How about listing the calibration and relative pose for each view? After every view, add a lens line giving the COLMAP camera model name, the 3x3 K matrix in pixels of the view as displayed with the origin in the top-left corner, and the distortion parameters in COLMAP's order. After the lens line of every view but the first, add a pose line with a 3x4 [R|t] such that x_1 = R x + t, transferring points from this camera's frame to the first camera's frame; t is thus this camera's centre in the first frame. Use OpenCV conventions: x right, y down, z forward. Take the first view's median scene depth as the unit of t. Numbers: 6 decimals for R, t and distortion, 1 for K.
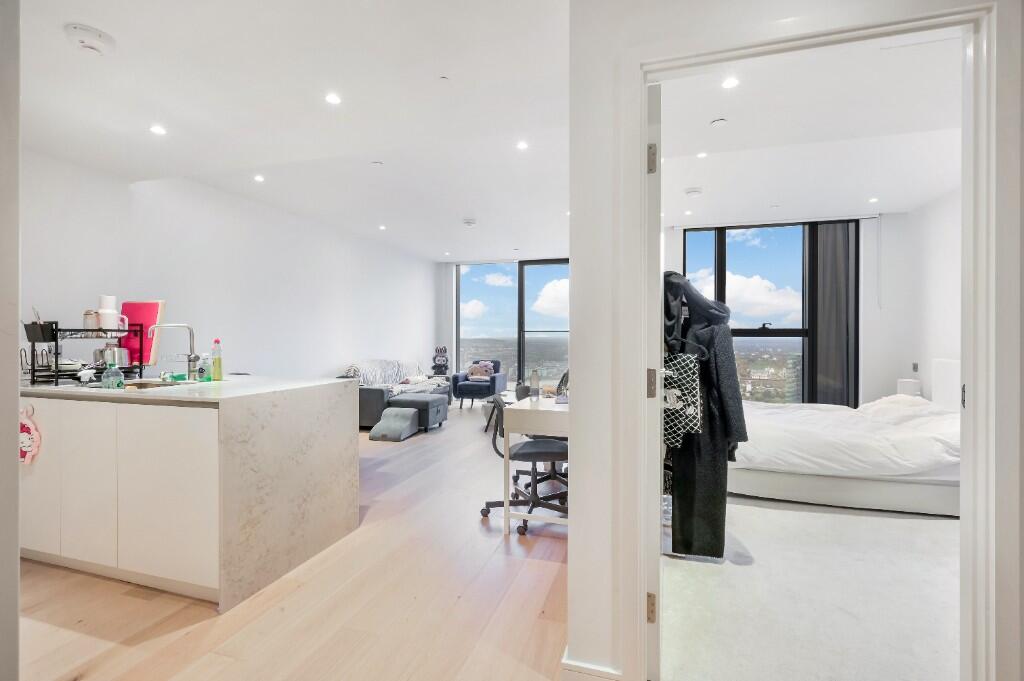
lens RADIAL K [[477.2, 0, 508.5], [0, 477.2, 337.0], [0, 0, 1]] dist [-0.000842, -0.000352]
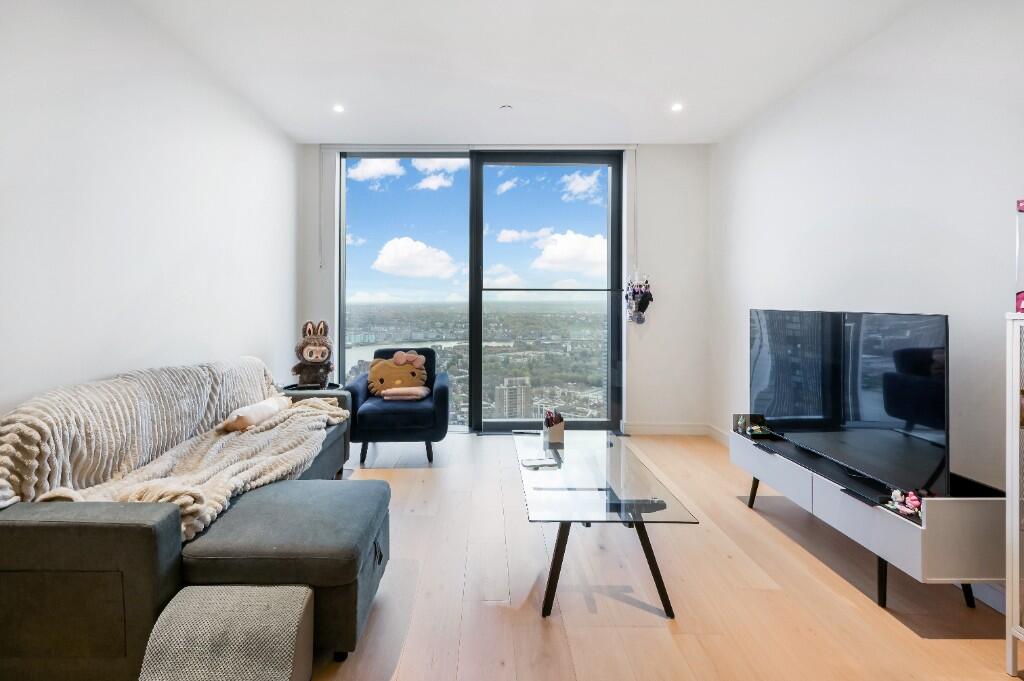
lens RADIAL K [[492.6, 0, 485.1], [0, 492.6, 298.4], [0, 0, 1]] dist [-0.000004, -0.000083]
pose [[0.954998, 0.002687, 0.296600, -0.147468], [-0.001194, 0.999986, -0.005213, -0.000313], [-0.296610, 0.004625, 0.954988, 0.592115]]
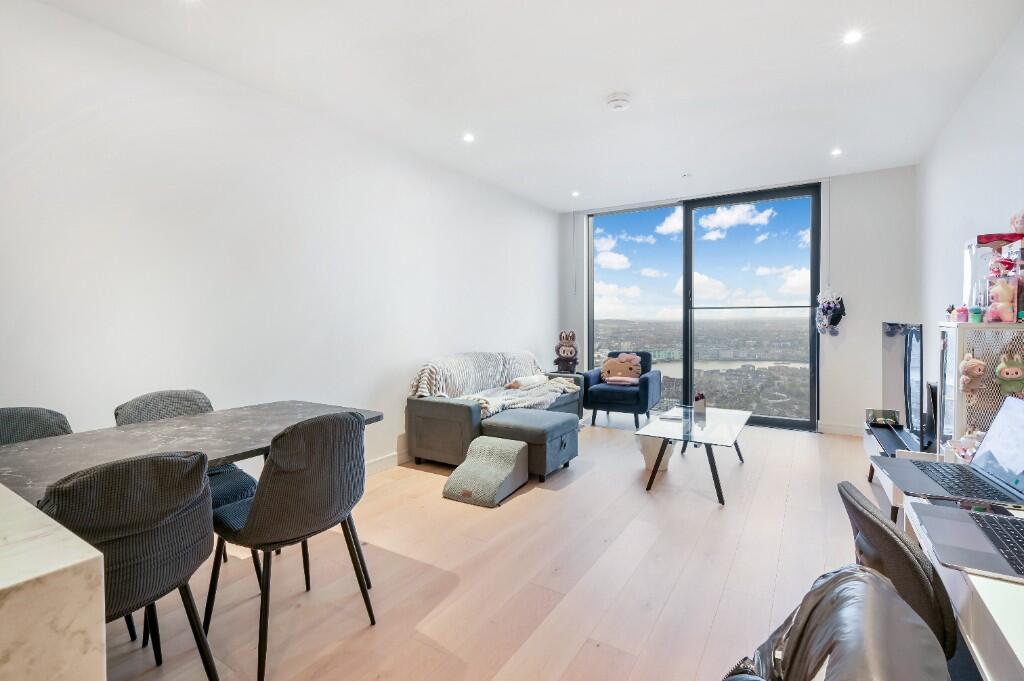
lens RADIAL K [[475.0, 0, 514.8], [0, 475.0, 327.7], [0, 0, 1]] dist [0.000152, 0.000010]
pose [[0.968479, -0.002573, -0.249080, -0.049827], [0.007342, 0.999807, 0.018217, 0.001047], [0.248985, -0.019472, 0.968312, 0.361336]]
